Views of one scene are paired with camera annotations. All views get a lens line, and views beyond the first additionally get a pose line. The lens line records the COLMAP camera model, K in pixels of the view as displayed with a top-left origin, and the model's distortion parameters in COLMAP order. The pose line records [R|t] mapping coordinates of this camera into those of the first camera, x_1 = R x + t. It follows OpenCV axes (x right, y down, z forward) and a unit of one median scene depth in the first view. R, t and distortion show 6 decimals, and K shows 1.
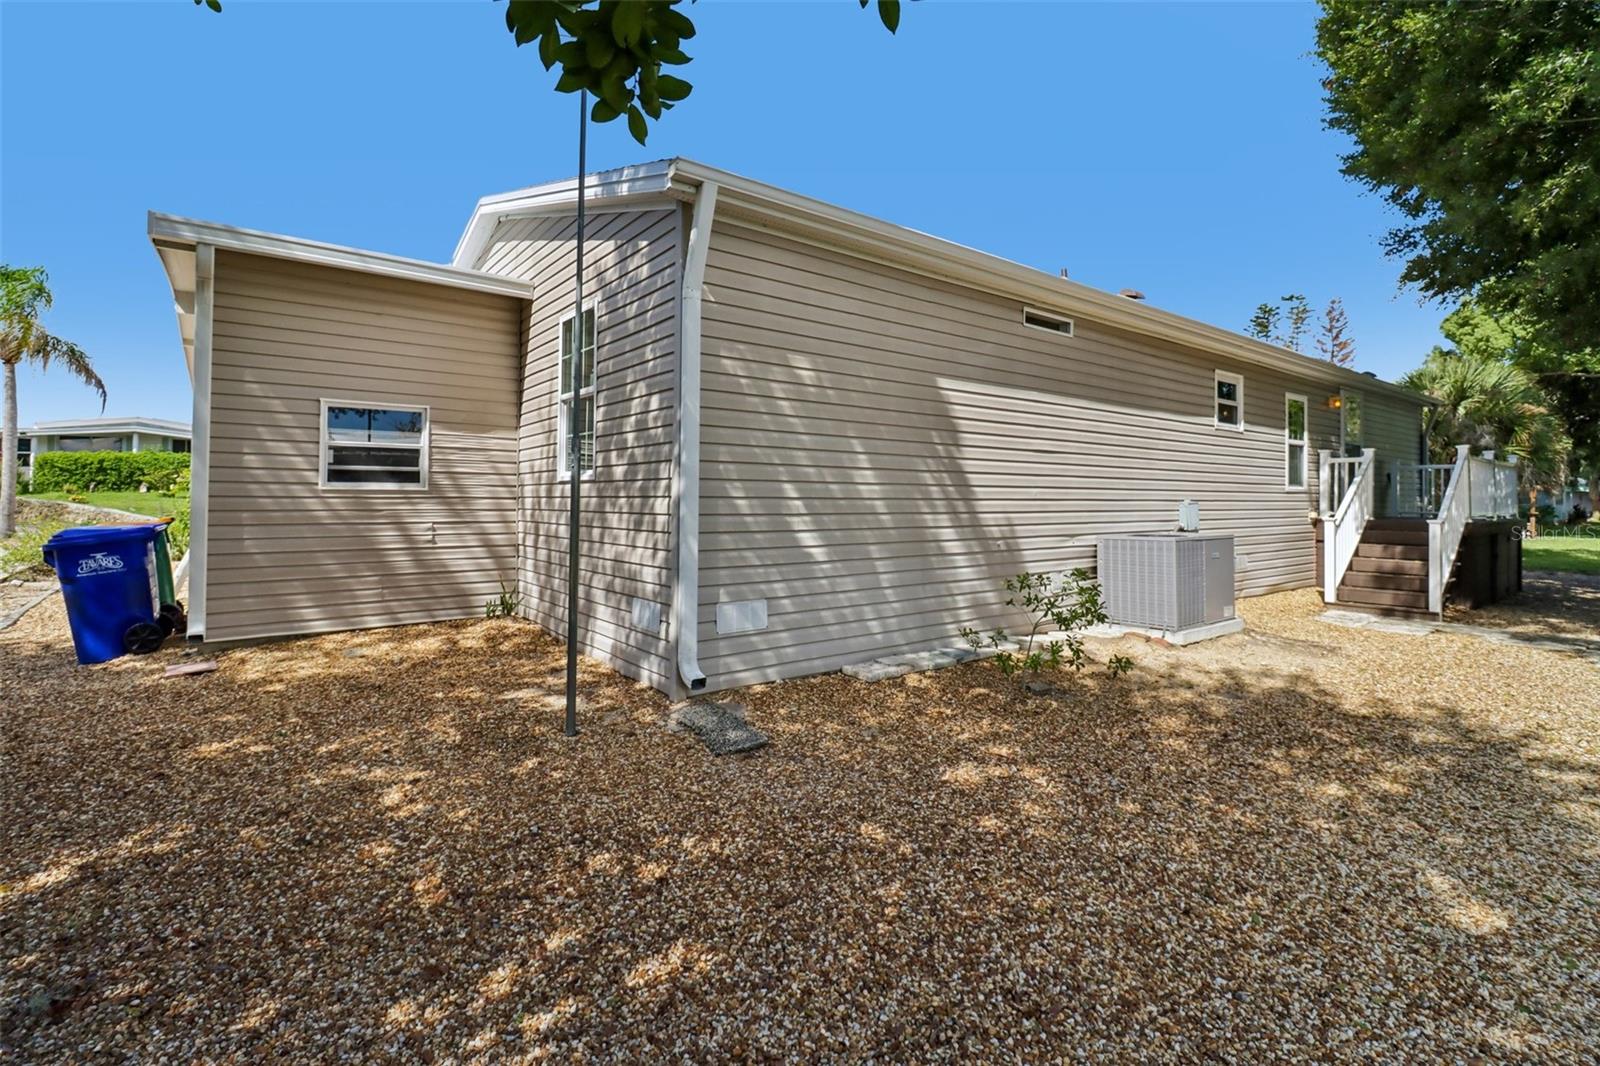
lens RADIAL K [[748.9, 0, 808.2], [0, 748.9, 483.4], [0, 0, 1]] dist [0.000518, -0.013245]
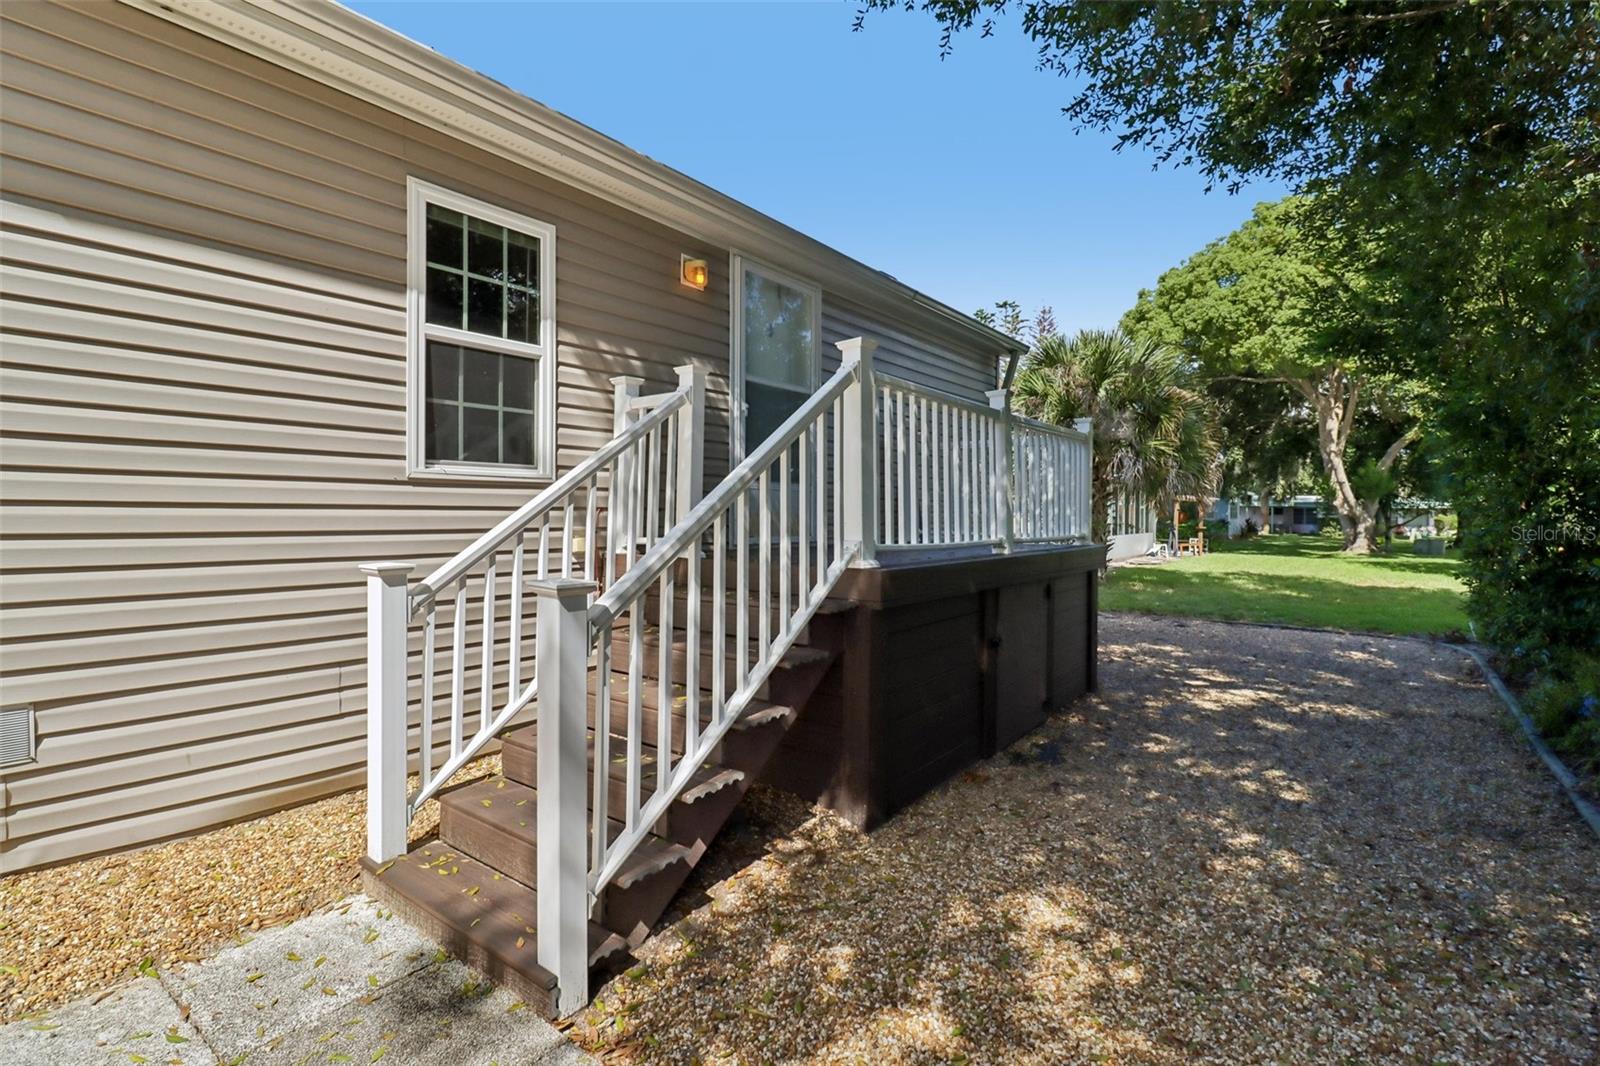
lens RADIAL K [[748.1, 0, 799.8], [0, 748.1, 506.8], [0, 0, 1]] dist [-0.000395, -0.012749]
pose [[0.967988, 0.000961, 0.250994, 0.364487], [-0.003400, 0.999951, 0.009284, 0.009851], [-0.250973, -0.009840, 0.967944, 0.319026]]
